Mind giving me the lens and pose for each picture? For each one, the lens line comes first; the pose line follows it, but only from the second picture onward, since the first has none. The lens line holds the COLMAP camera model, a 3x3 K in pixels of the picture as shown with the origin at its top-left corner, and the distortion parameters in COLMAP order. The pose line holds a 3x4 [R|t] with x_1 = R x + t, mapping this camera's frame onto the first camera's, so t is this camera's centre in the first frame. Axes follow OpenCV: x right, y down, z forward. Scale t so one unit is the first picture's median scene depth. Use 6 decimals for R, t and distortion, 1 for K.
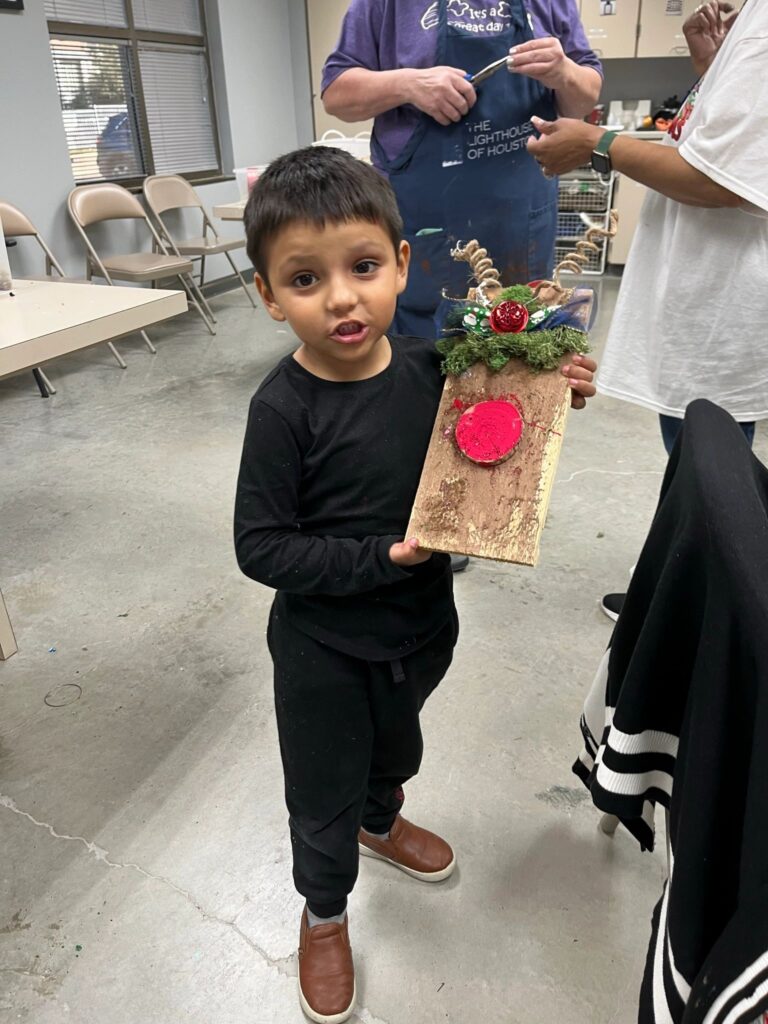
lens RADIAL K [[794.8, 0, 384.0], [0, 794.8, 512.0], [0, 0, 1]] dist [0.115990, -0.133880]
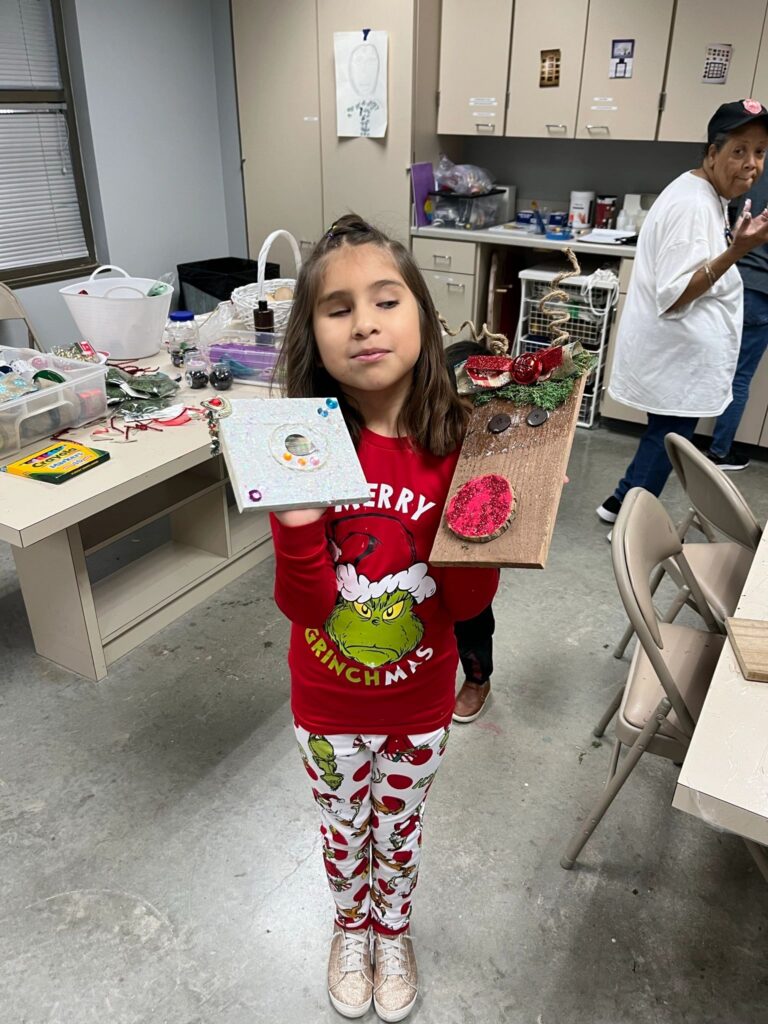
lens RADIAL K [[794.8, 0, 384.0], [0, 794.8, 512.0], [0, 0, 1]] dist [0.115990, -0.133880]
pose [[0.984768, 0.108674, -0.135725, 0.204468], [-0.108048, 0.994073, 0.011994, -0.219593], [0.136224, 0.002854, 0.990674, 0.272073]]
